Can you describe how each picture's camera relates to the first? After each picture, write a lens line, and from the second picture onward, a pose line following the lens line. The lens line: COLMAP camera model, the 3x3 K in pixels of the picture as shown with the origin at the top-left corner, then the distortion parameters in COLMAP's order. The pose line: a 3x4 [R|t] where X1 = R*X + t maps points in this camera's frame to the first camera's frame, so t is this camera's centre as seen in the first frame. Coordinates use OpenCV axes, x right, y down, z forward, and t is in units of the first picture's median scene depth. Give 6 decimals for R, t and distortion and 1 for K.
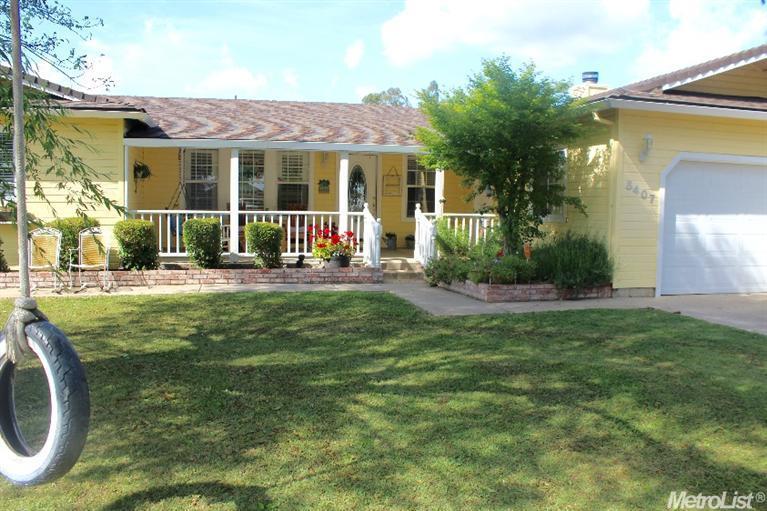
lens RADIAL K [[627.2, 0, 383.5], [0, 627.2, 255.5], [0, 0, 1]] dist [-0.094781, 0.001072]
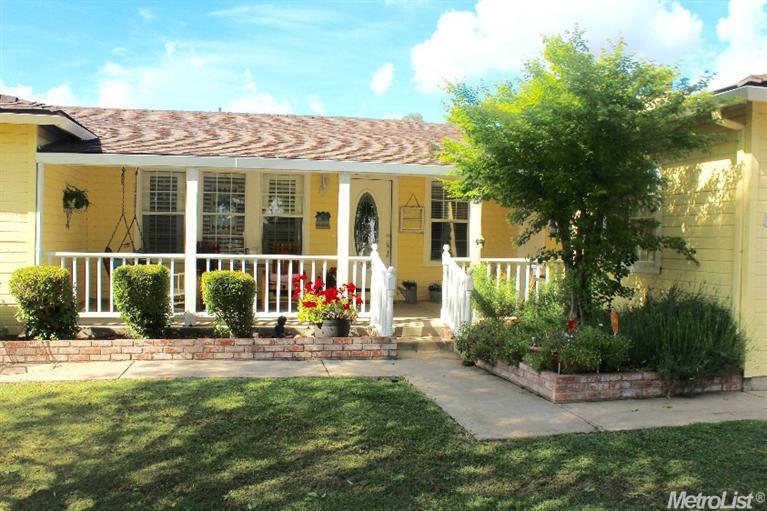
lens RADIAL K [[706.2, 0, 383.5], [0, 706.2, 255.5], [0, 0, 1]] dist [-0.060054, -0.000568]
pose [[0.999568, 0.004858, -0.028975, 0.006766], [-0.006546, 0.998269, -0.058447, -0.024624], [0.028641, 0.058612, 0.997870, 0.200397]]
